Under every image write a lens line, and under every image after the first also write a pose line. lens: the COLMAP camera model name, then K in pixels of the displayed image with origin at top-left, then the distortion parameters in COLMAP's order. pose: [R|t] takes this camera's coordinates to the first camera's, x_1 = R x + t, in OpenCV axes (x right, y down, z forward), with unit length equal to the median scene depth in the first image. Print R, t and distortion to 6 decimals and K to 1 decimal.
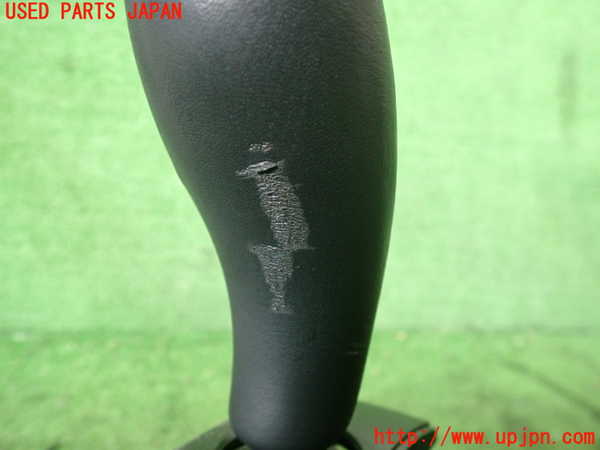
lens RADIAL K [[533.5, 0, 300.0], [0, 533.5, 225.0], [0, 0, 1]] dist [0.006343, -0.007331]
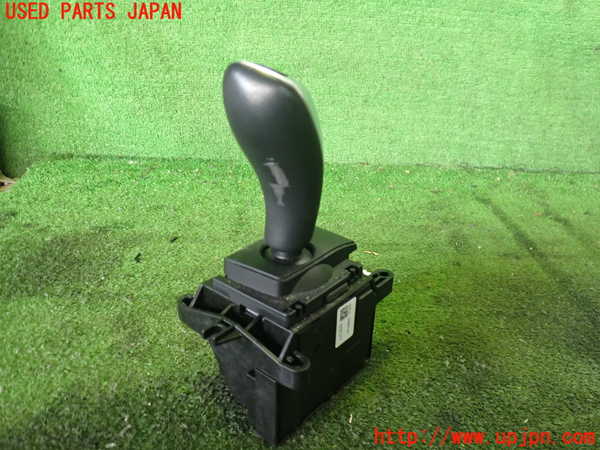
lens RADIAL K [[533.5, 0, 300.0], [0, 533.5, 225.0], [0, 0, 1]] dist [0.006343, -0.007331]
pose [[0.993593, 0.050123, -0.101299, 0.069215], [-0.010612, 0.933696, 0.357909, -0.145901], [0.112522, -0.354541, 0.928245, -0.321808]]
